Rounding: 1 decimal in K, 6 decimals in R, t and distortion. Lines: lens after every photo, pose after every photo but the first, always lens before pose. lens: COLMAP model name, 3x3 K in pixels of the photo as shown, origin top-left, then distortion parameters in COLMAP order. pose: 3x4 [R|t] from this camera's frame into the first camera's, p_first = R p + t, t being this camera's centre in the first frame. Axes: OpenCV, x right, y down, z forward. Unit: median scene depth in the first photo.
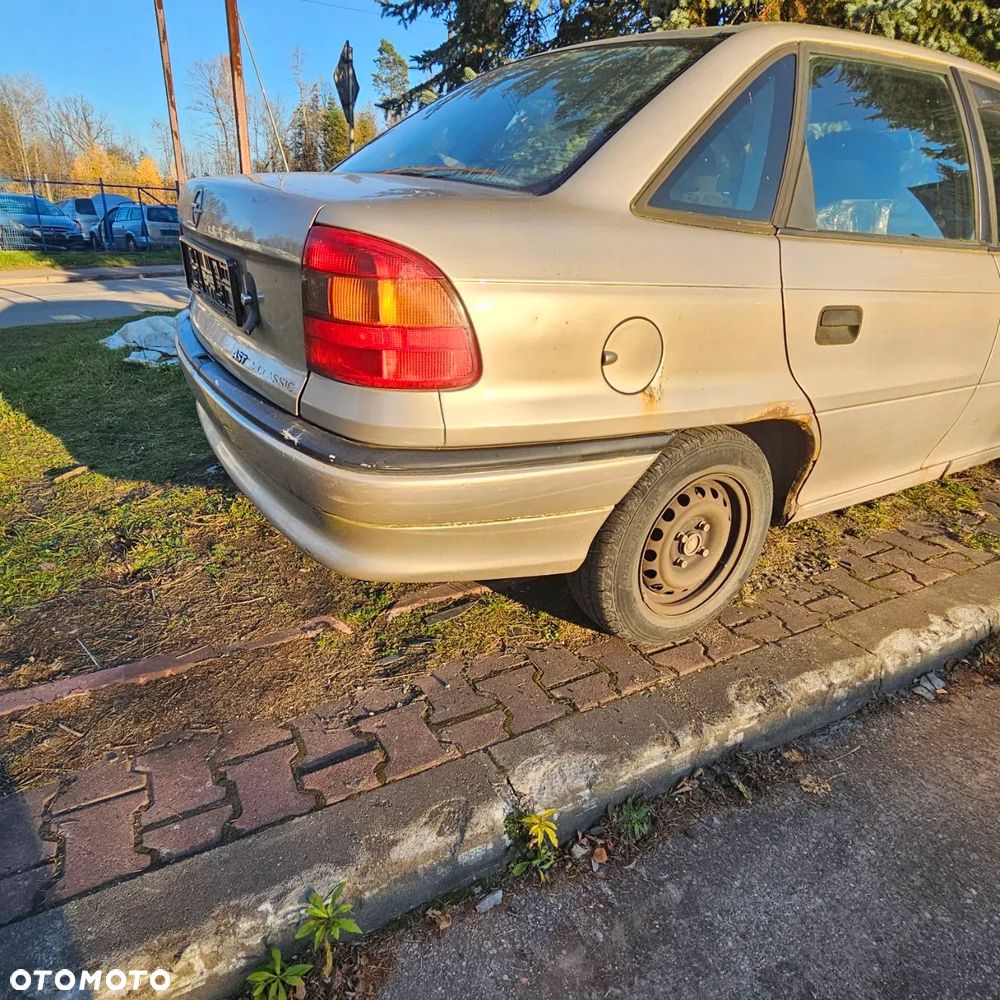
lens RADIAL K [[688.5, 0, 499.8], [0, 688.5, 505.6], [0, 0, 1]] dist [0.006041, -0.009335]
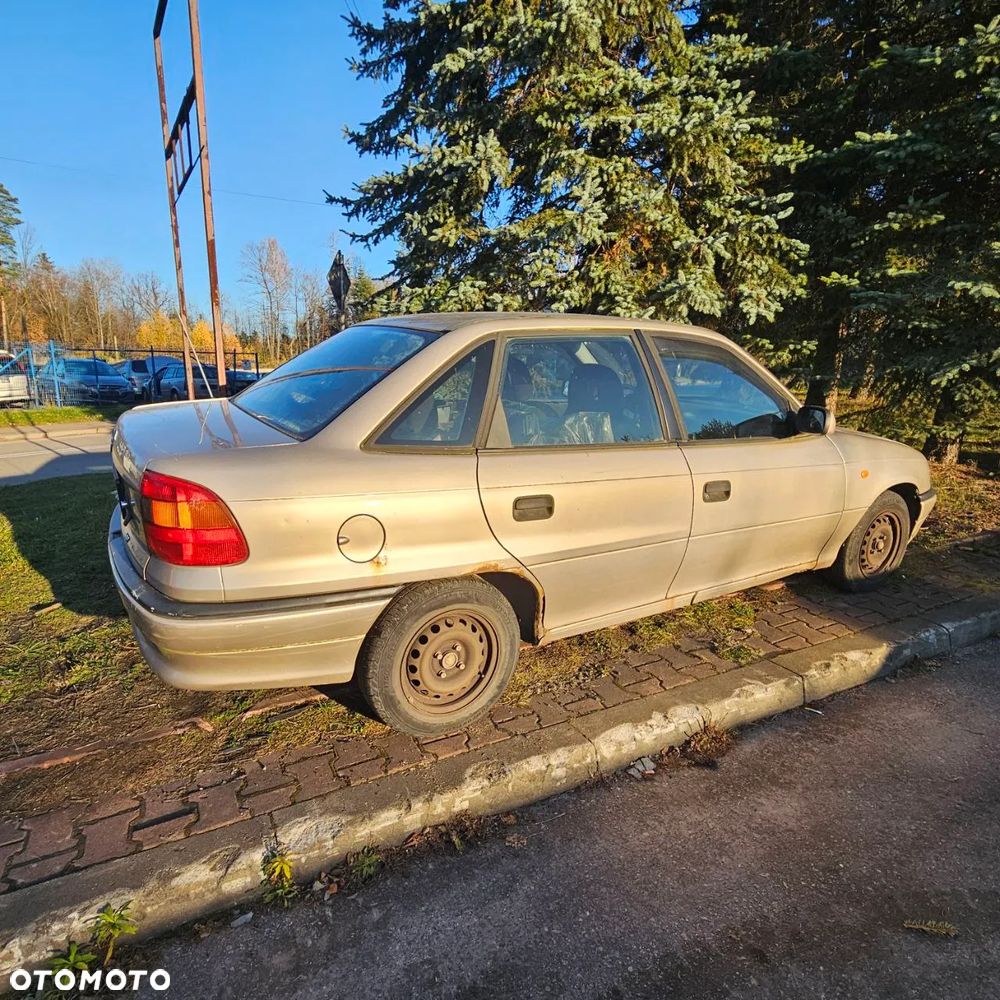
lens RADIAL K [[644.0, 0, 500.5], [0, 644.0, 501.2], [0, 0, 1]] dist [-0.001707, 0.001552]
pose [[0.999617, -0.017776, -0.021223, 0.450352], [0.013706, 0.983842, -0.178512, -0.029417], [0.024053, 0.178153, 0.983709, -0.366538]]
